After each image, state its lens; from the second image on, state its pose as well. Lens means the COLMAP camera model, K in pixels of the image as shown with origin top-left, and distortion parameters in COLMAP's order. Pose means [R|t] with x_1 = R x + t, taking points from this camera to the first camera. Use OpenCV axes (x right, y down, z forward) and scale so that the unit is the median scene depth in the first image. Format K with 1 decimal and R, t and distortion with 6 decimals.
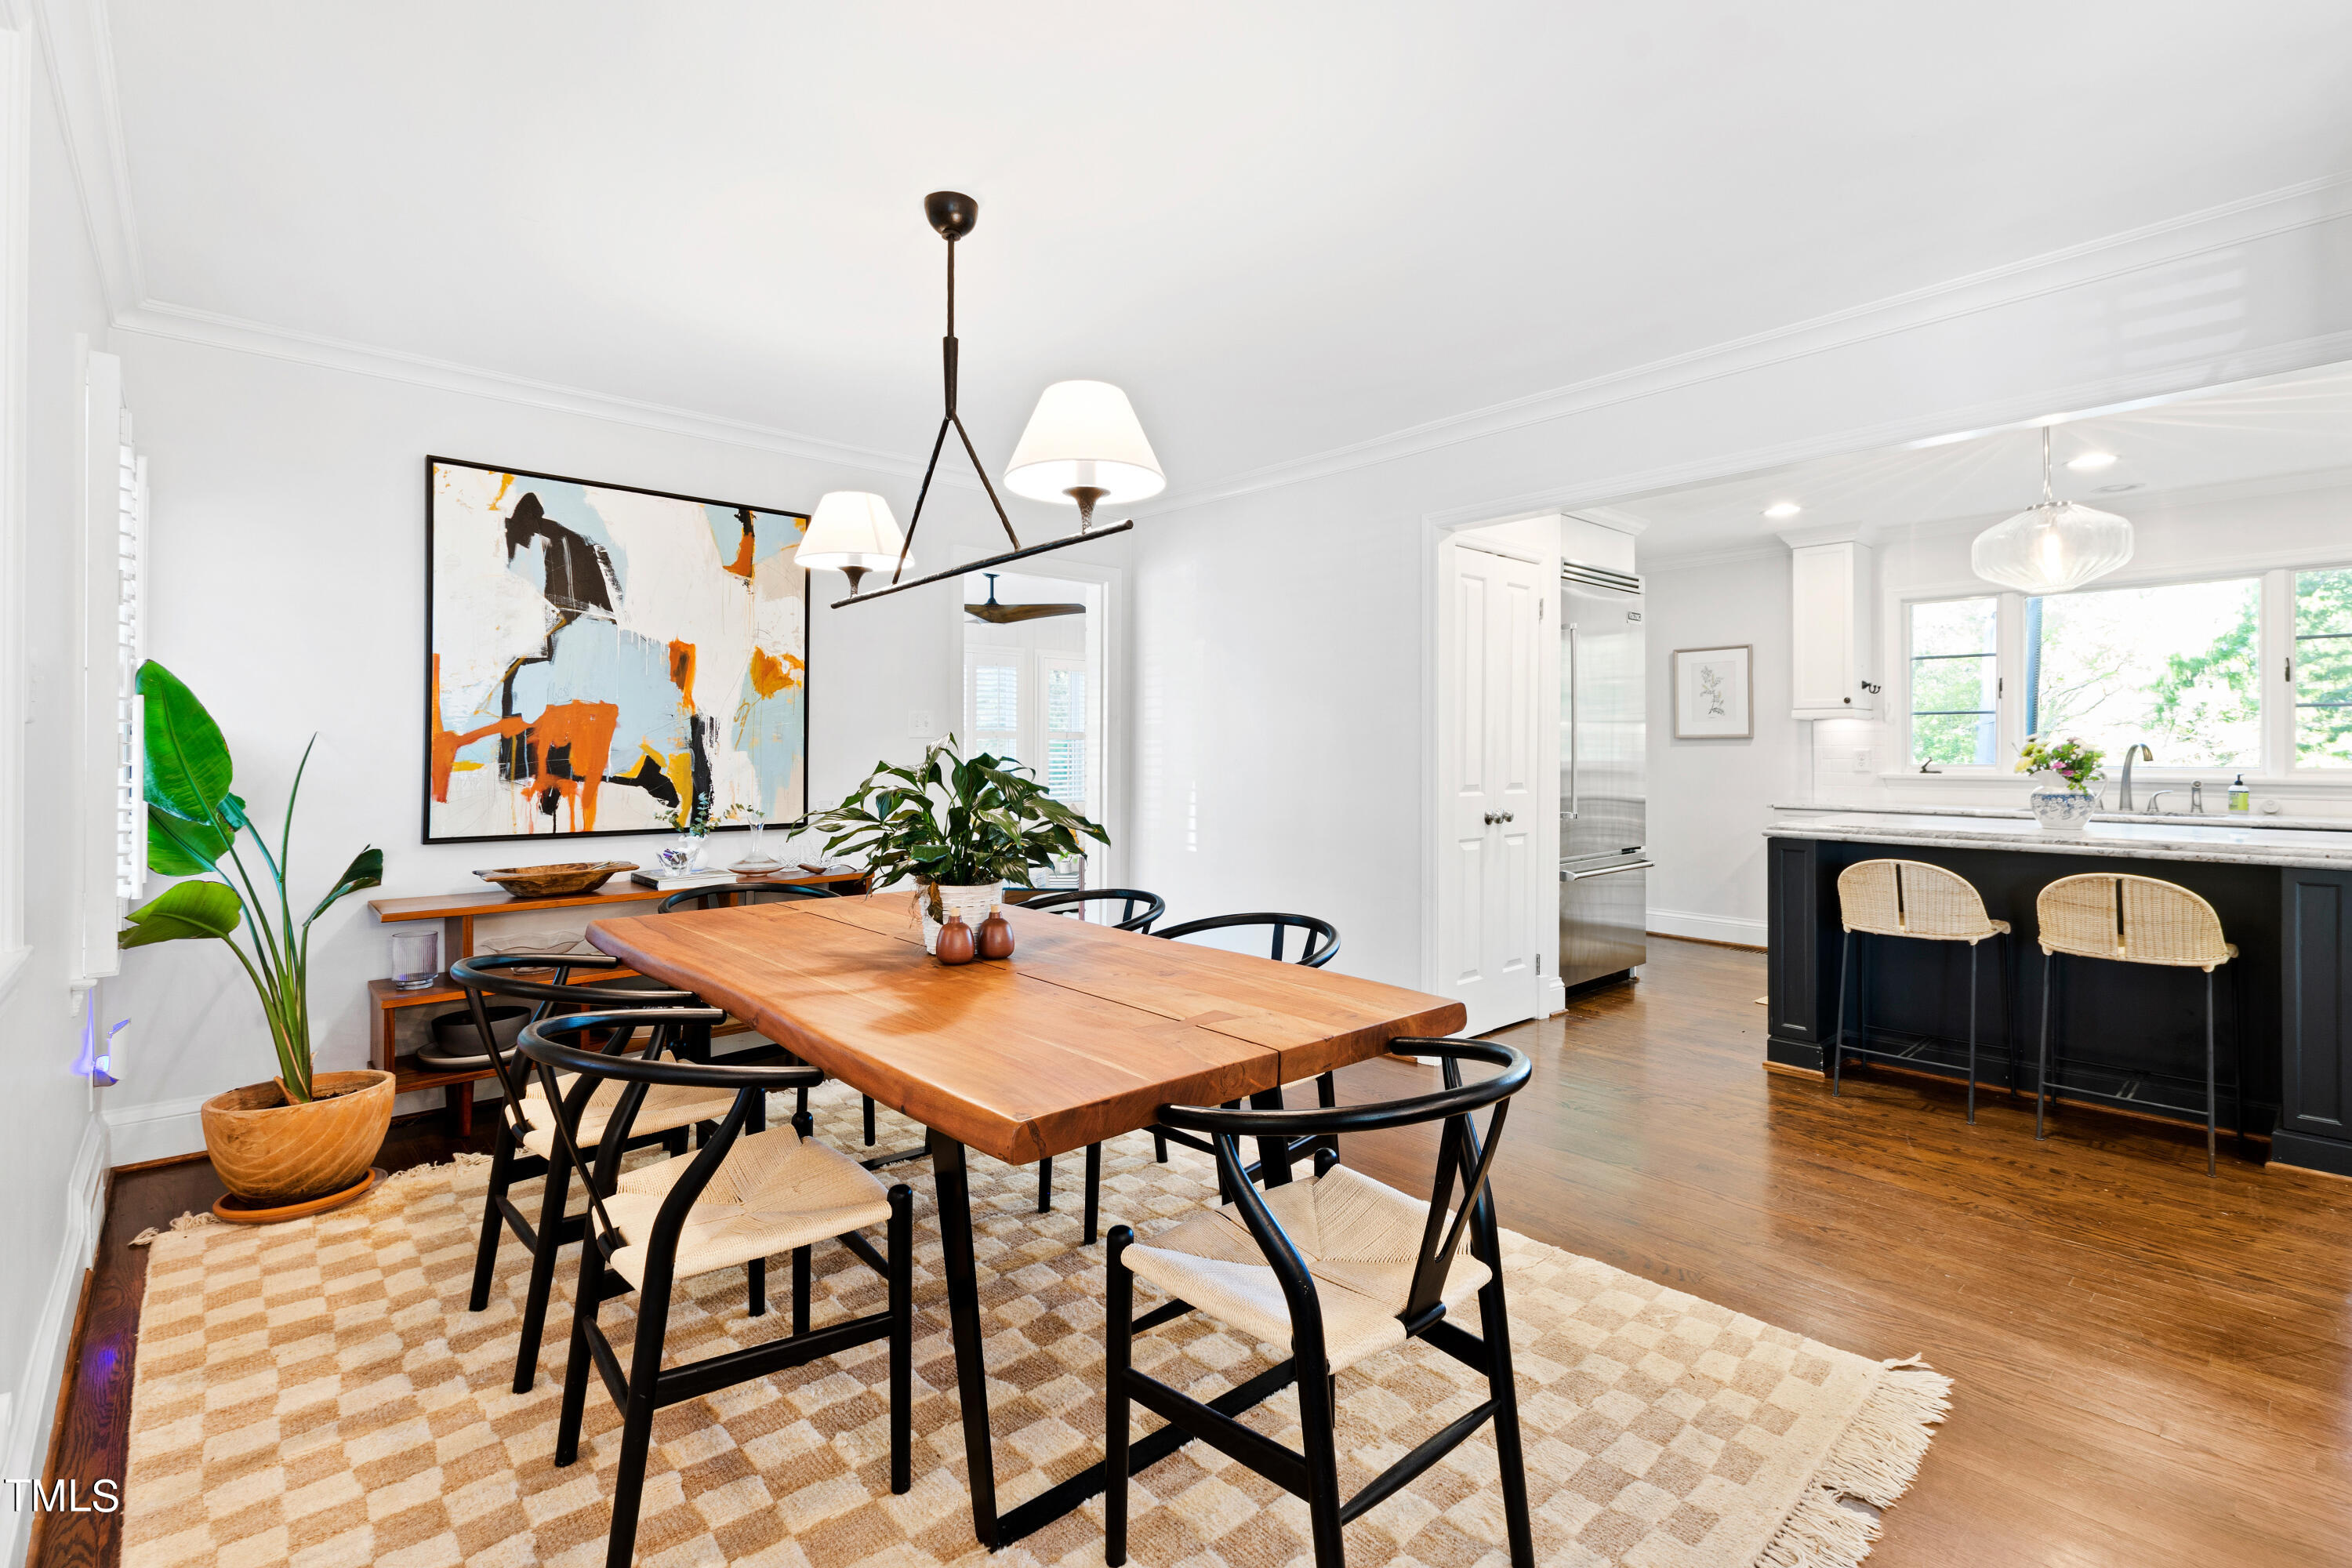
lens RADIAL K [[1074.6, 0, 1191.9], [0, 1074.6, 745.7], [0, 0, 1]] dist [0.010183, -0.000141]
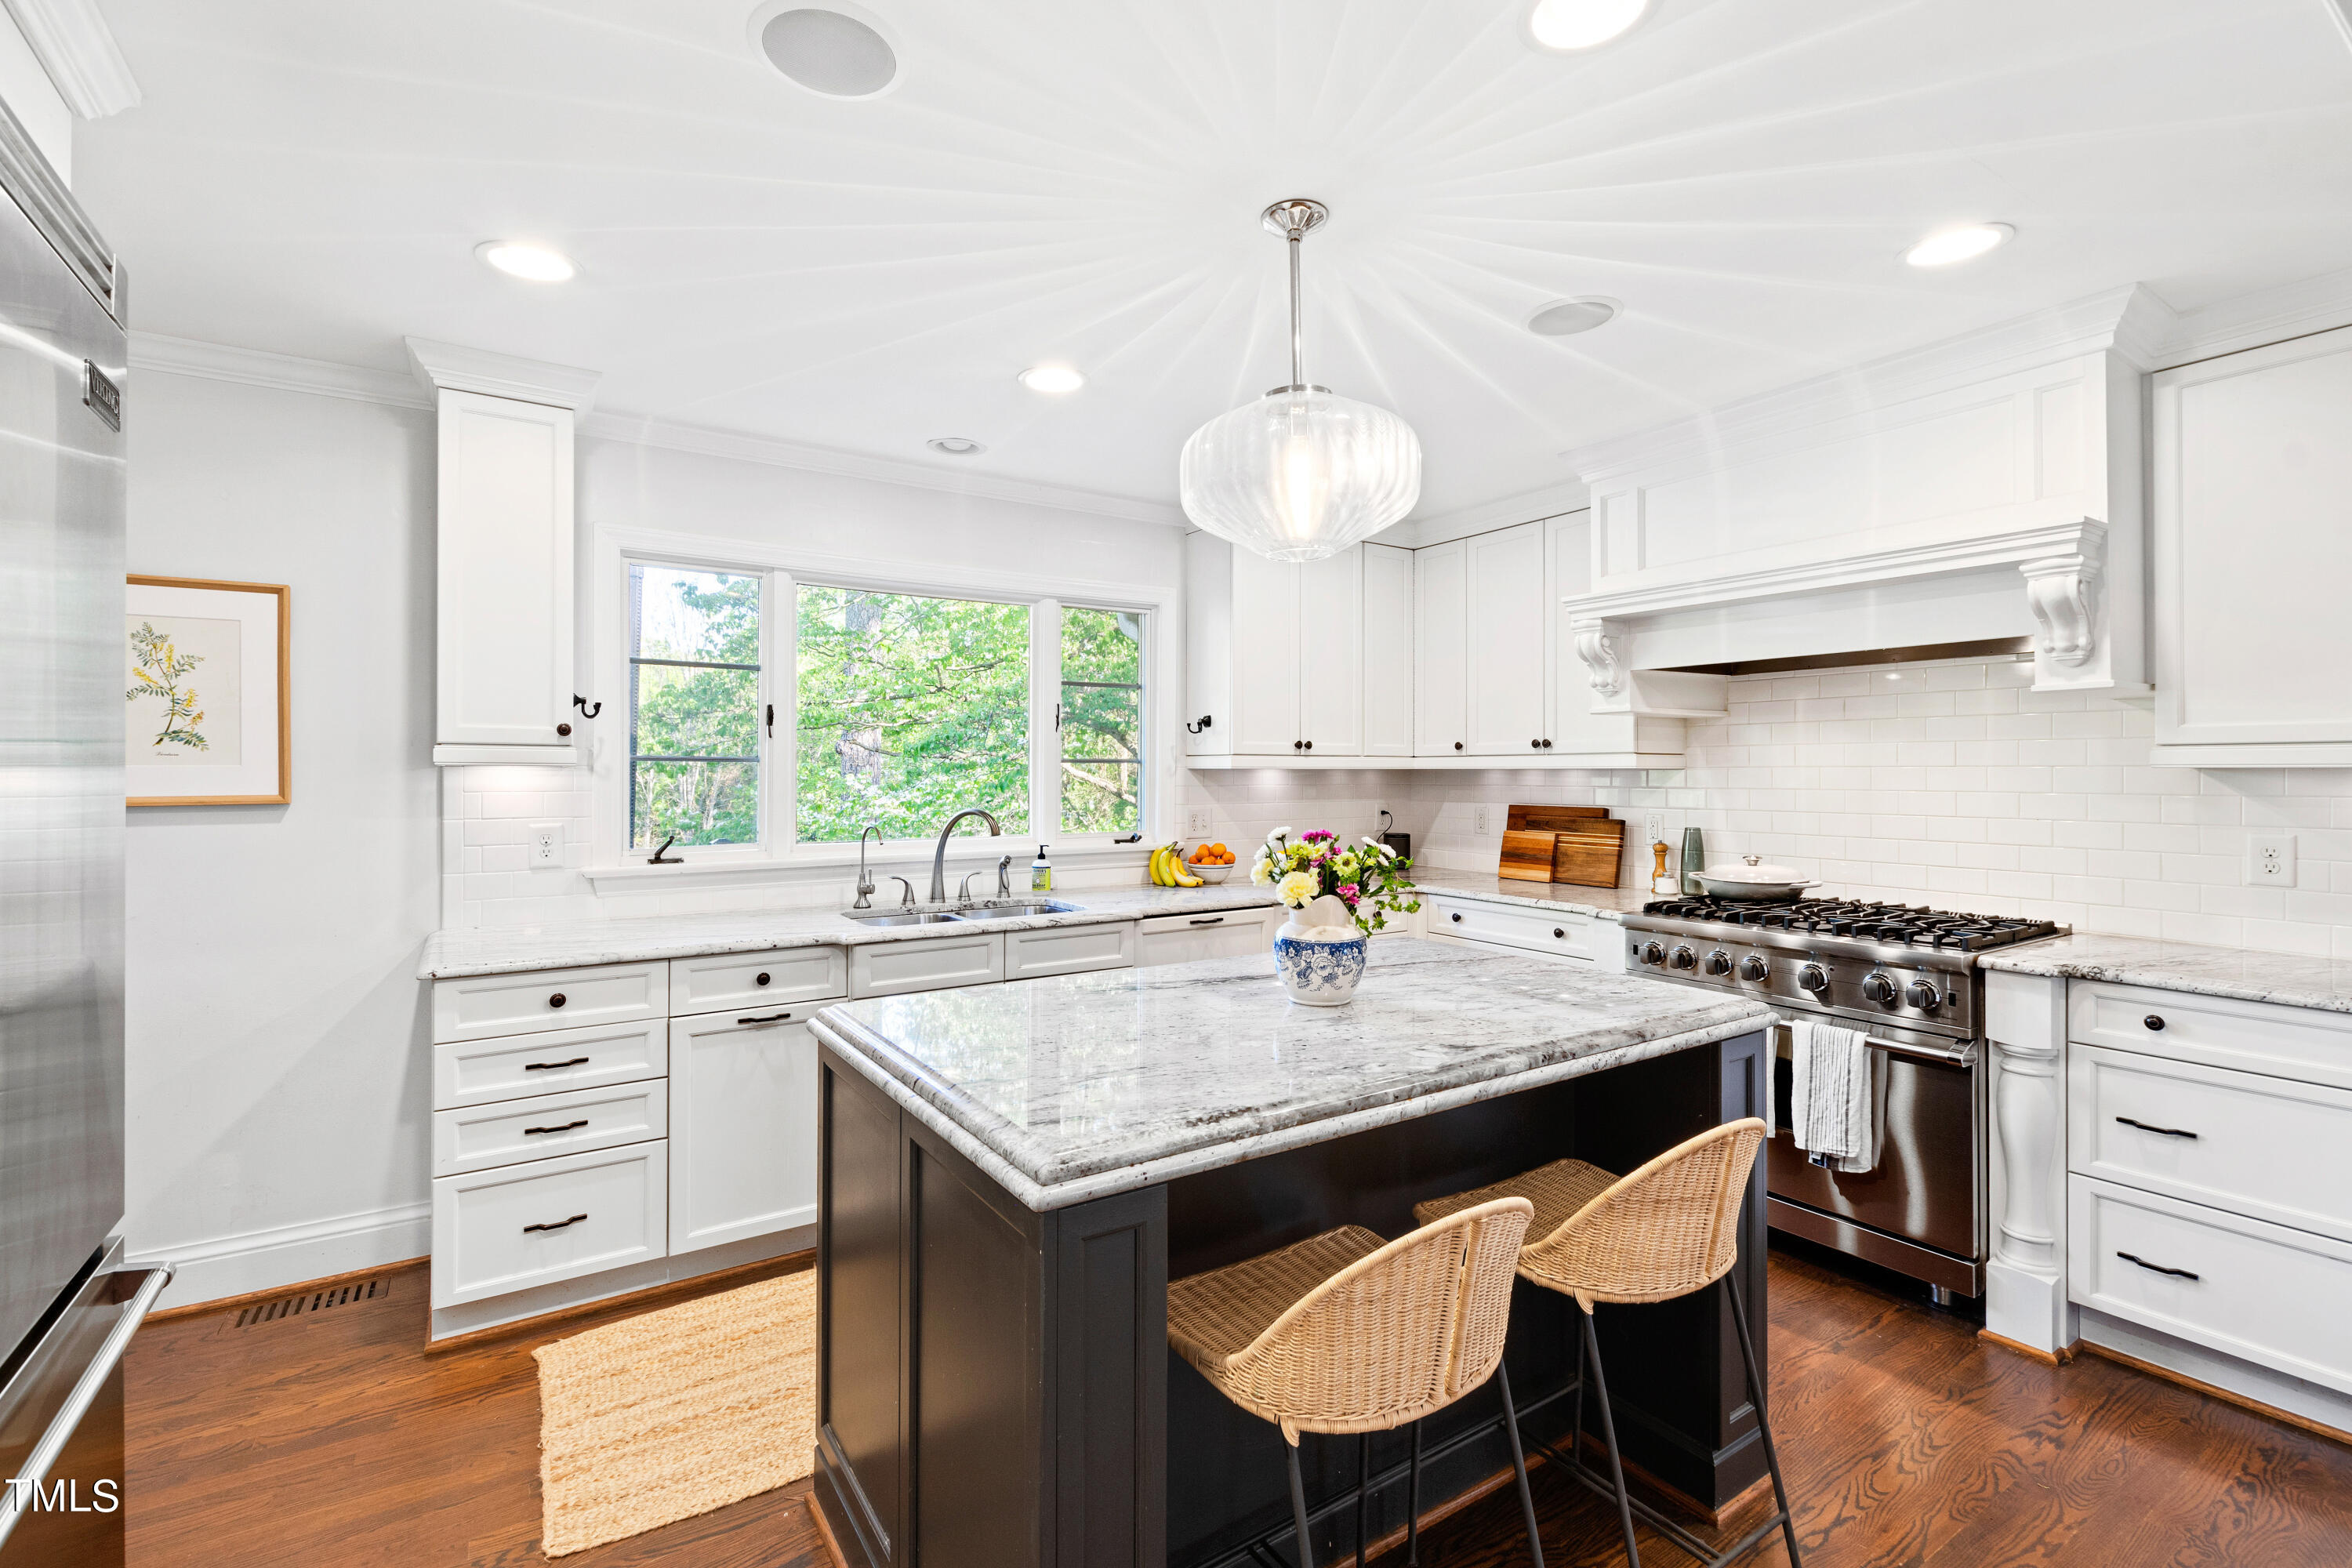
lens RADIAL K [[1023.1, 0, 1155.3], [0, 1023.1, 769.4], [0, 0, 1]] dist [0.003148, -0.001135]
pose [[0.154279, 0.000527, 0.988027, 0.197335], [-0.002757, 0.999996, -0.000103, -0.025552], [-0.988024, -0.002708, 0.154280, 0.684999]]
